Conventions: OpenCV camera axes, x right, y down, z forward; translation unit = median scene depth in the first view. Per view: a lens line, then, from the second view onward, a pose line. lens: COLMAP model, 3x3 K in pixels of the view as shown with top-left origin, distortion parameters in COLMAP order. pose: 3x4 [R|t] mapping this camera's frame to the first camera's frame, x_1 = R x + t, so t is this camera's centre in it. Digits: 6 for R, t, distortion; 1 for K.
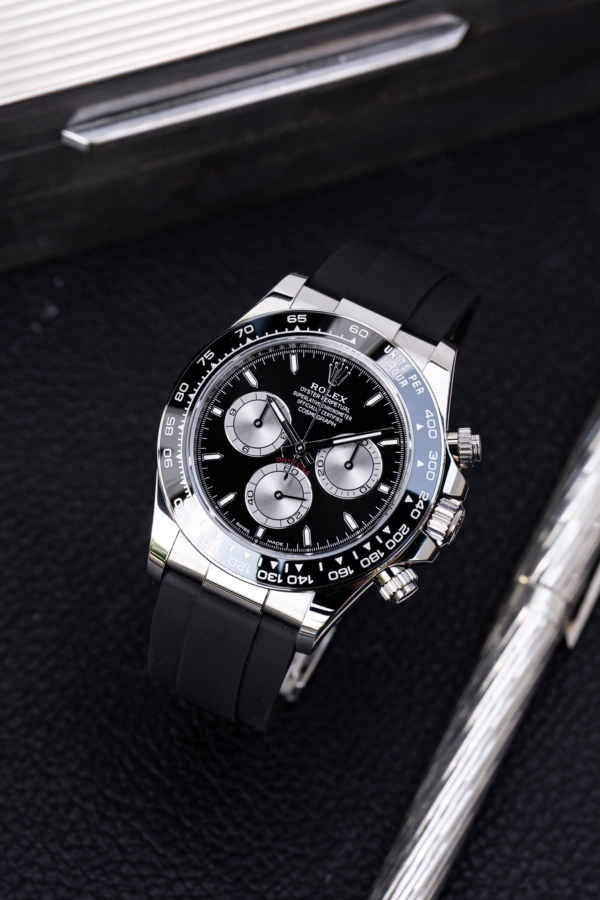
lens RADIAL K [[5492.0, 0, 278.1], [0, 5492.0, 449.1], [0, 0, 1]] dist [2.551778, -59.361117]
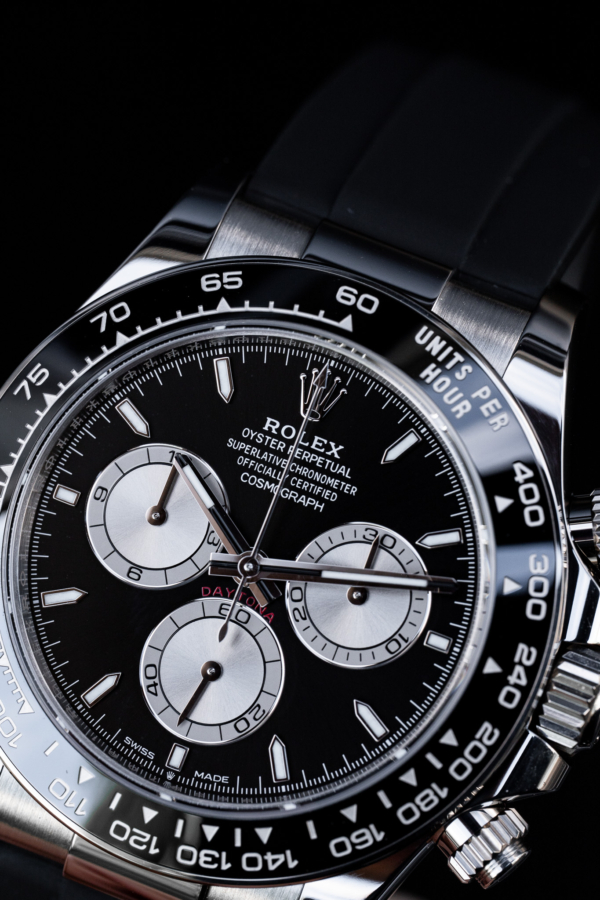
lens RADIAL K [[5492.0, 0, 278.1], [0, 5492.0, 449.1], [0, 0, 1]] dist [2.551778, -59.361117]
pose [[0.994084, -0.077570, -0.076029, 0.042195], [0.086272, 0.989164, 0.118795, -0.064370], [0.065990, -0.124651, 0.990004, 0.545203]]
